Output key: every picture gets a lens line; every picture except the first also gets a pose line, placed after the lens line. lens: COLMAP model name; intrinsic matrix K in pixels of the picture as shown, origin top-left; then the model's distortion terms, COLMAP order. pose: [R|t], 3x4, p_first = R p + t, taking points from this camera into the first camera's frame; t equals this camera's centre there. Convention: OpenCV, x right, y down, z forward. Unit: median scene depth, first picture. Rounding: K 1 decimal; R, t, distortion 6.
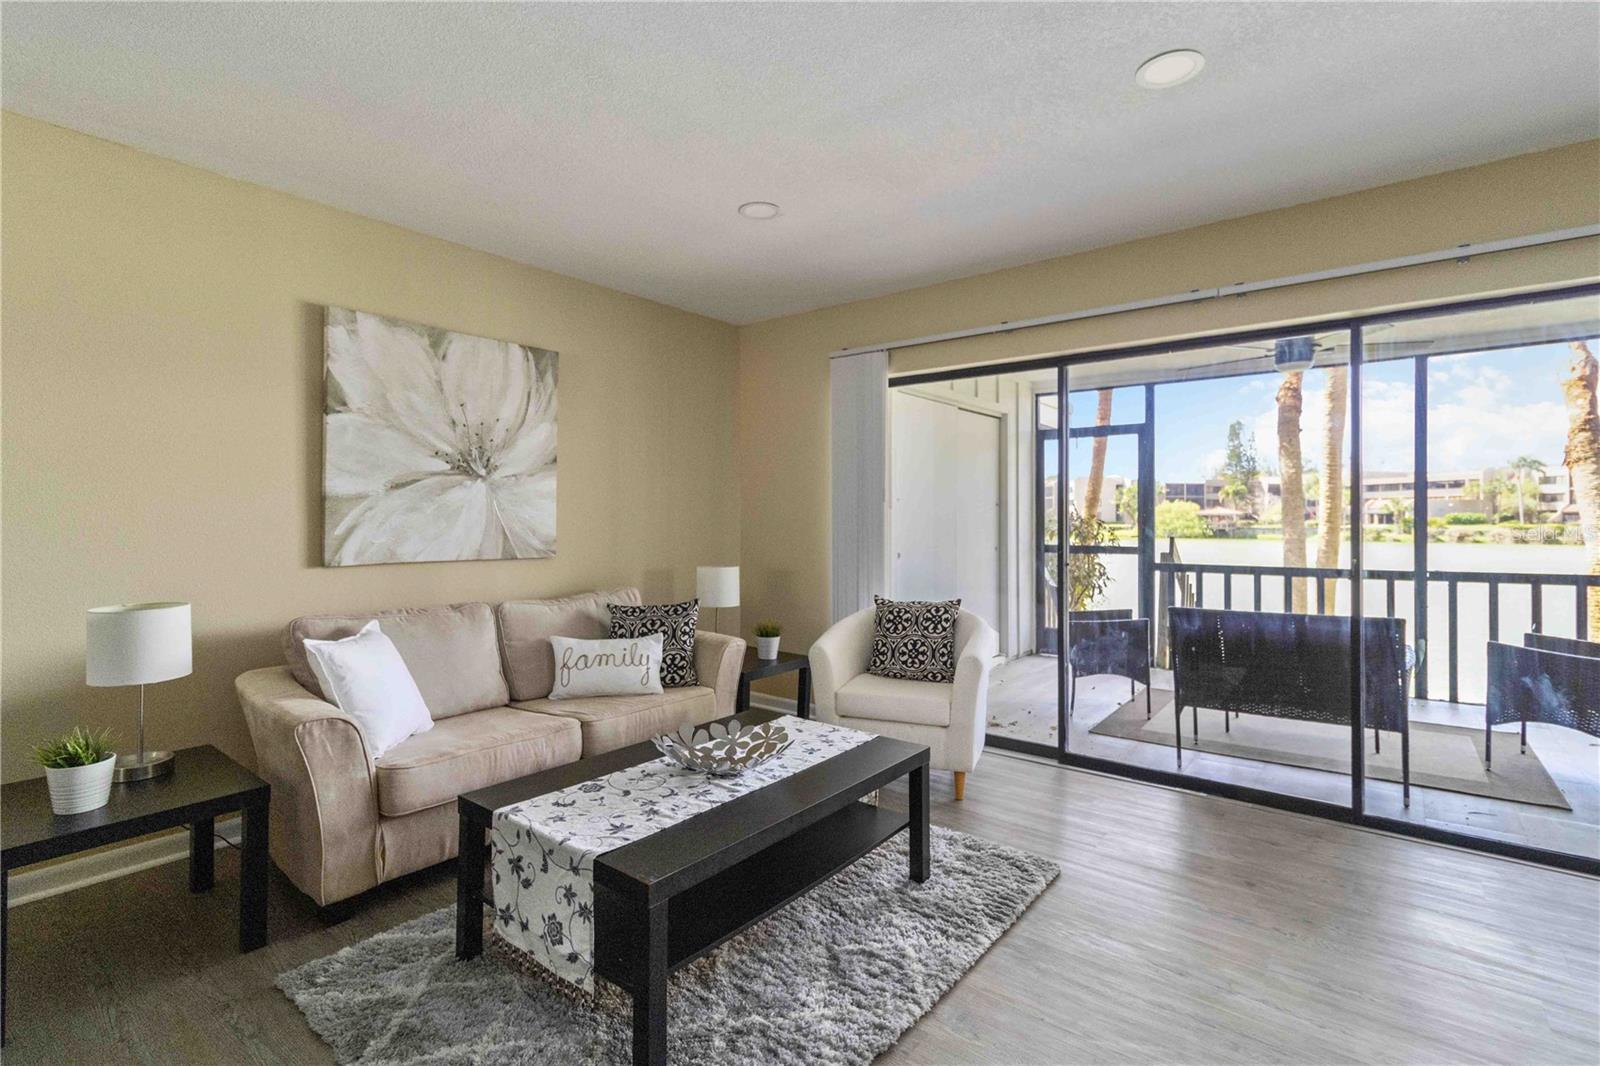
lens RADIAL K [[743.7, 0, 799.6], [0, 743.7, 495.5], [0, 0, 1]] dist [-0.020046, 0.000044]
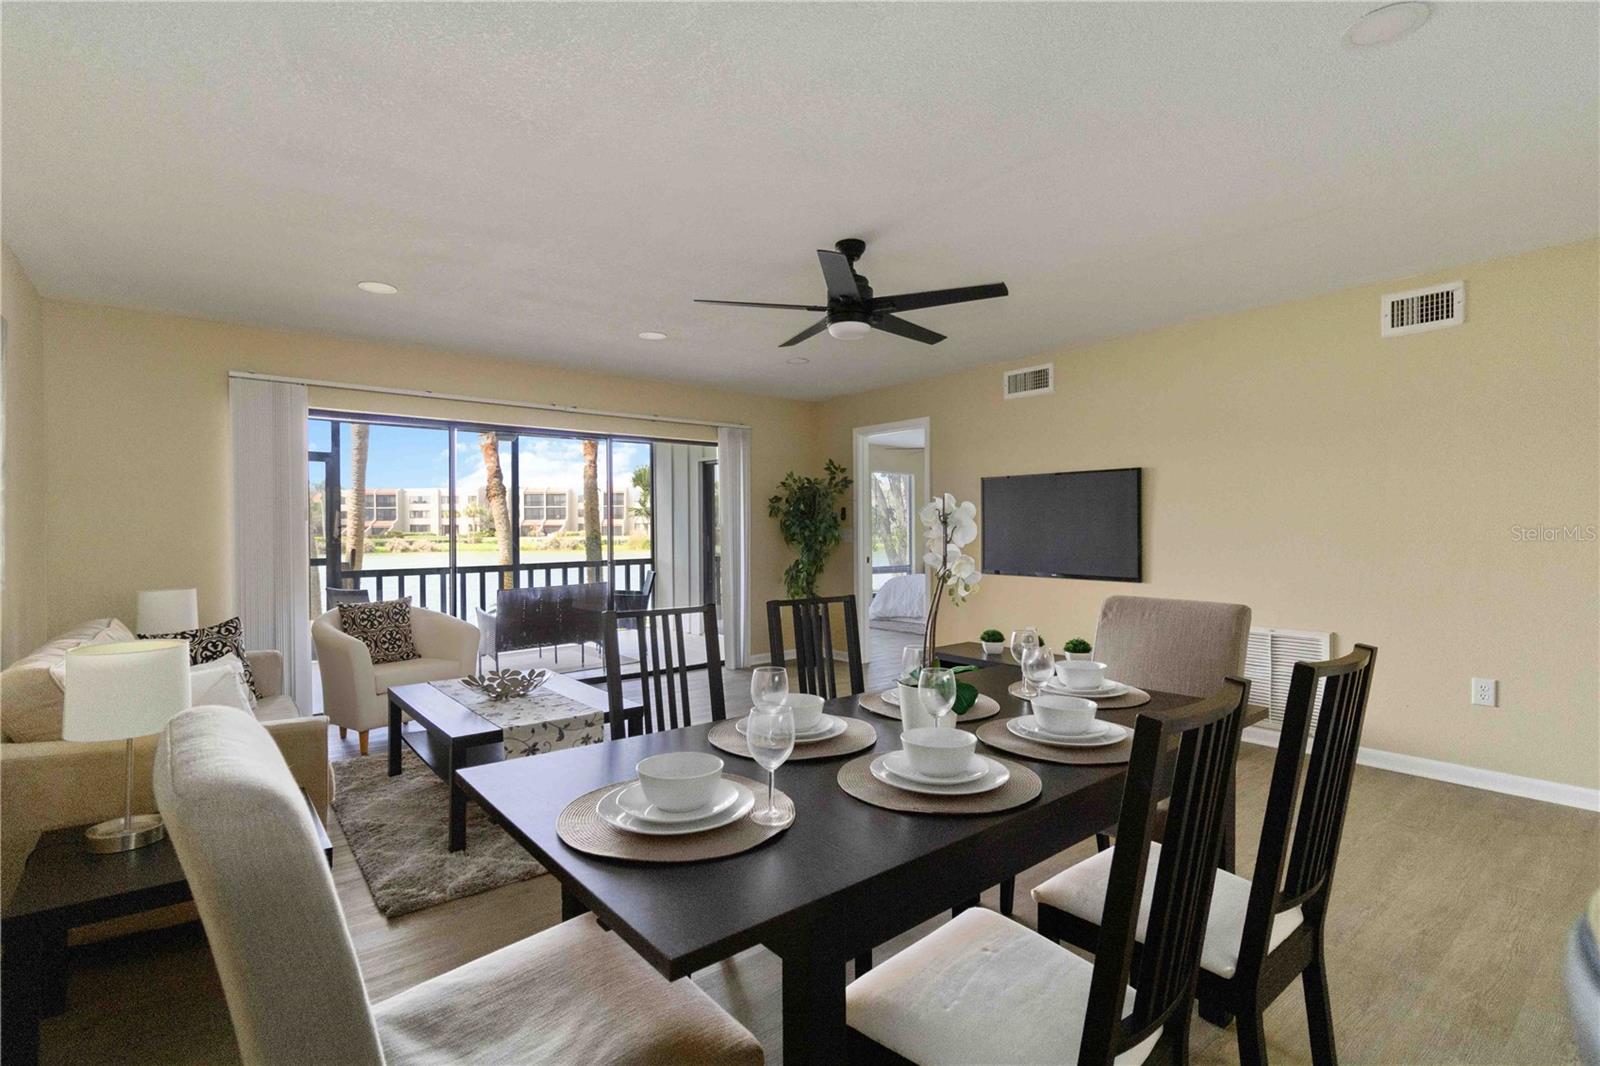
lens RADIAL K [[753.5, 0, 800.0], [0, 753.5, 533.0], [0, 0, 1]] dist [-0.000259, 0.000060]
pose [[0.204660, -0.001073, 0.978833, -0.976991], [-0.032324, 0.999447, 0.007855, -0.008019], [-0.978299, -0.033248, 0.204512, 0.043952]]
